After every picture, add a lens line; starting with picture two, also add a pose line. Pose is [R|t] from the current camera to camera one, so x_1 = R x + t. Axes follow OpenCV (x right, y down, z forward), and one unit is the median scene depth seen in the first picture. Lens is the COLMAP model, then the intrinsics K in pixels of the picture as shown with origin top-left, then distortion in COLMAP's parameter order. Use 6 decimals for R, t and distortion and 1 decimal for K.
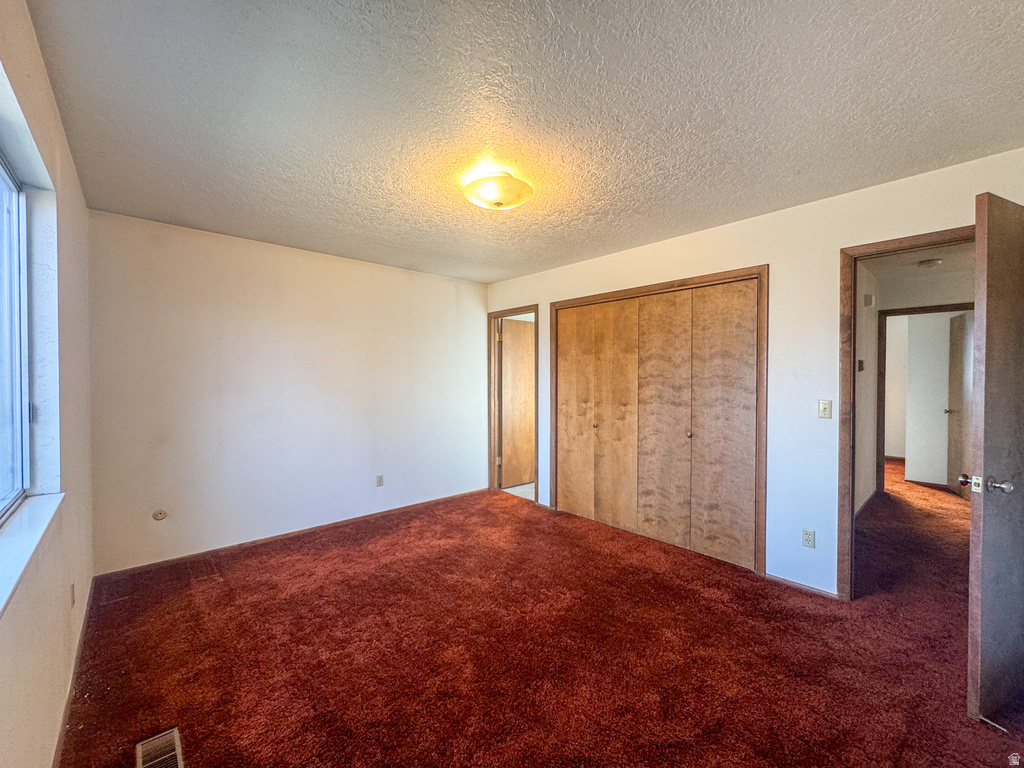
lens RADIAL K [[418.0, 0, 512.0], [0, 418.0, 384.0], [0, 0, 1]] dist [0.001105, 0.000855]
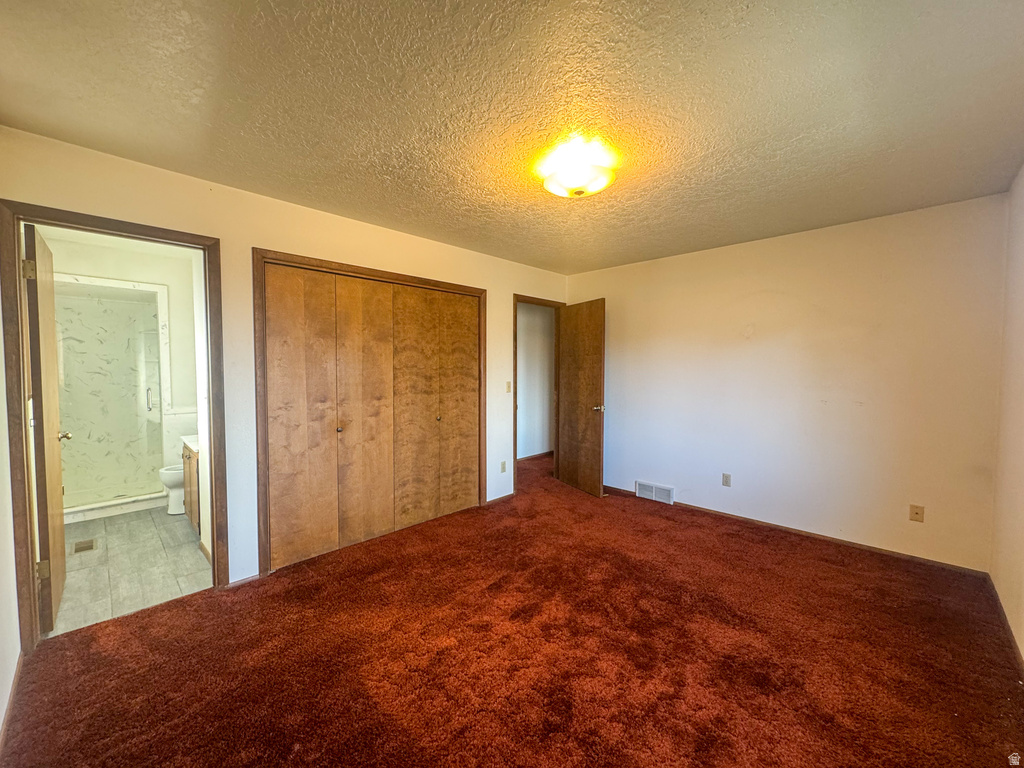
lens RADIAL K [[418.0, 0, 512.0], [0, 418.0, 384.0], [0, 0, 1]] dist [0.001105, 0.000855]
pose [[-0.070647, -0.041839, 0.996624, -0.664639], [0.015521, 0.998953, 0.043037, -0.016785], [-0.997381, 0.018509, -0.069924, 0.796513]]
